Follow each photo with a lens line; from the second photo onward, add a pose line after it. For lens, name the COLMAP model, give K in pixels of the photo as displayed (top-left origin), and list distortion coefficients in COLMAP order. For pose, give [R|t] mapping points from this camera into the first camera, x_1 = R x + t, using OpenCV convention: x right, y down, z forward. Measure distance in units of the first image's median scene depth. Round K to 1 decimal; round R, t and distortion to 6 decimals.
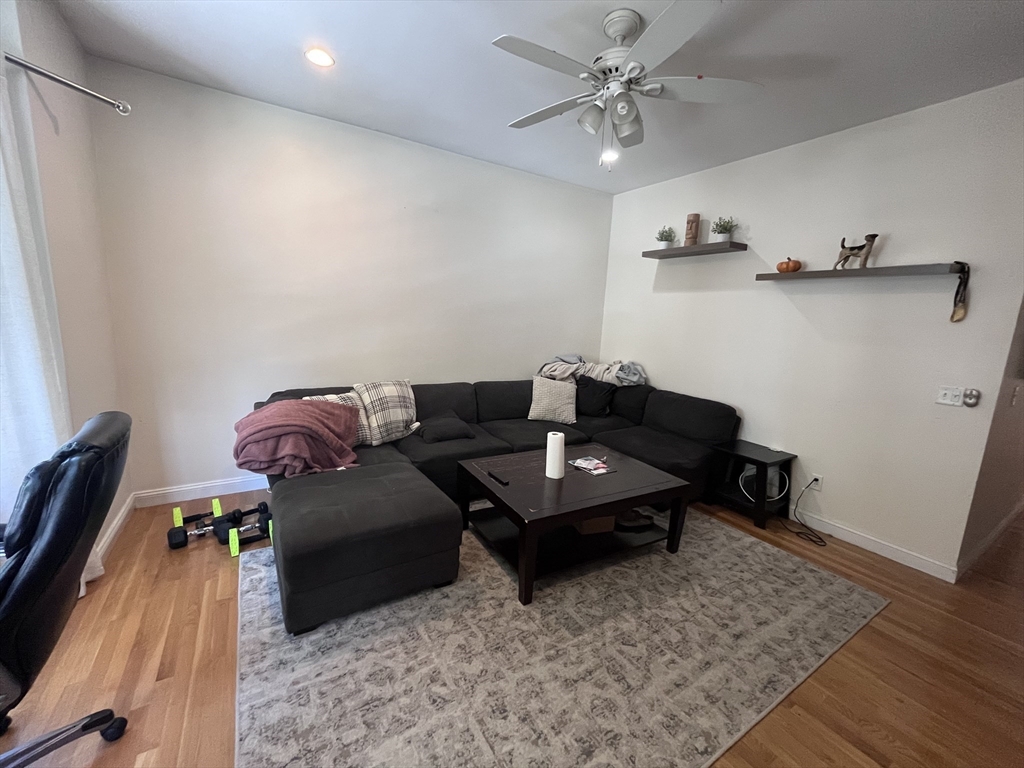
lens RADIAL K [[414.9, 0, 510.4], [0, 414.9, 383.3], [0, 0, 1]] dist [-0.002747, -0.000460]
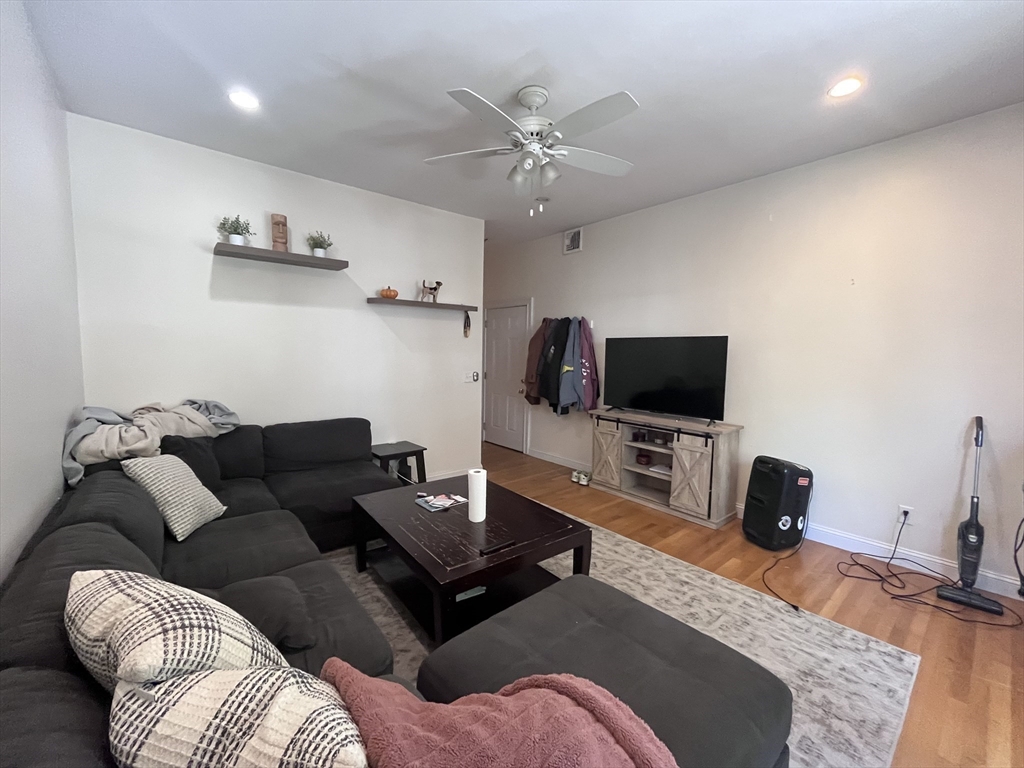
lens RADIAL K [[414.9, 0, 510.4], [0, 414.9, 383.3], [0, 0, 1]] dist [-0.002747, -0.000460]
pose [[-0.136884, -0.131119, 0.981871, -0.908992], [0.141717, 0.978413, 0.150414, -0.226799], [-0.980397, 0.159737, -0.115348, 1.208839]]
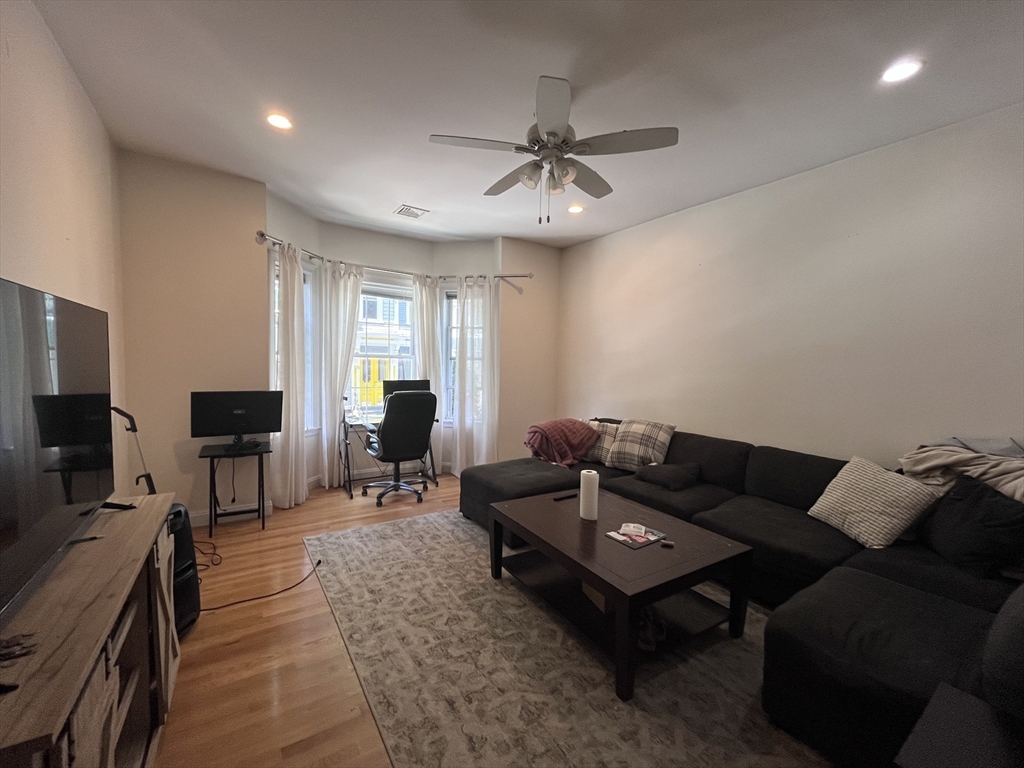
lens RADIAL K [[414.9, 0, 510.4], [0, 414.9, 383.3], [0, 0, 1]] dist [-0.002747, -0.000460]
pose [[0.031246, 0.004285, -0.999503, 1.305615], [-0.182905, 0.983129, -0.001503, -0.057926], [0.982634, 0.182861, 0.031503, 0.902396]]
